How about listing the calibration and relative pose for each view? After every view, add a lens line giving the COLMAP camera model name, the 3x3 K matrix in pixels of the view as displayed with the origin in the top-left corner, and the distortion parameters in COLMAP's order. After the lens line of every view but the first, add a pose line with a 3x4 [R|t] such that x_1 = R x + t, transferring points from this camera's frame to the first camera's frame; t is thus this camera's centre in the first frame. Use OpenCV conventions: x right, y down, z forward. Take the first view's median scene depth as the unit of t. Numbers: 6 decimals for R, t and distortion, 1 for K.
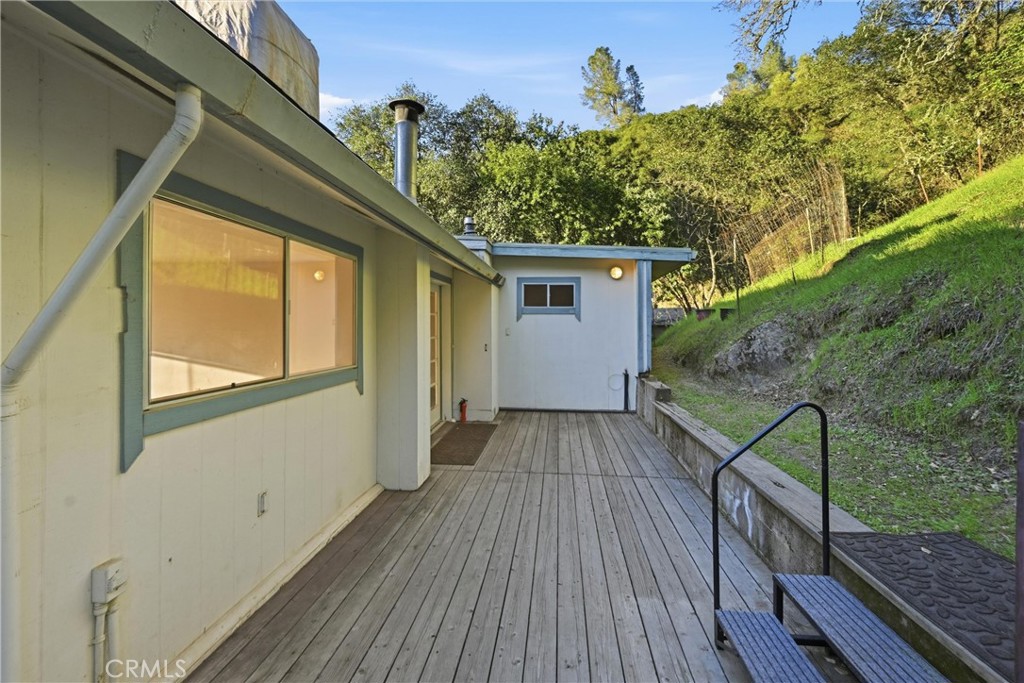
lens RADIAL K [[435.6, 0, 508.2], [0, 435.6, 331.3], [0, 0, 1]] dist [-0.001056, -0.000029]
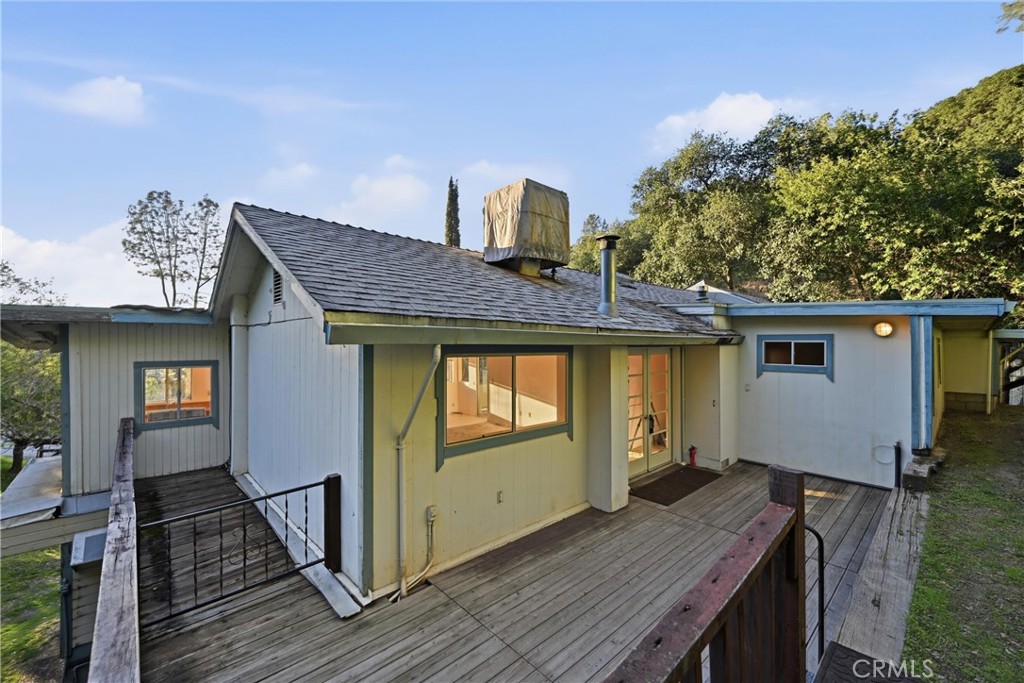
lens RADIAL K [[435.6, 0, 513.6], [0, 435.6, 342.7], [0, 0, 1]] dist [-0.001056, -0.000029]
pose [[0.731382, 0.005937, -0.681942, 0.299861], [0.000584, 0.999956, 0.009331, -0.115636], [0.681968, -0.007223, 0.731347, -0.138927]]
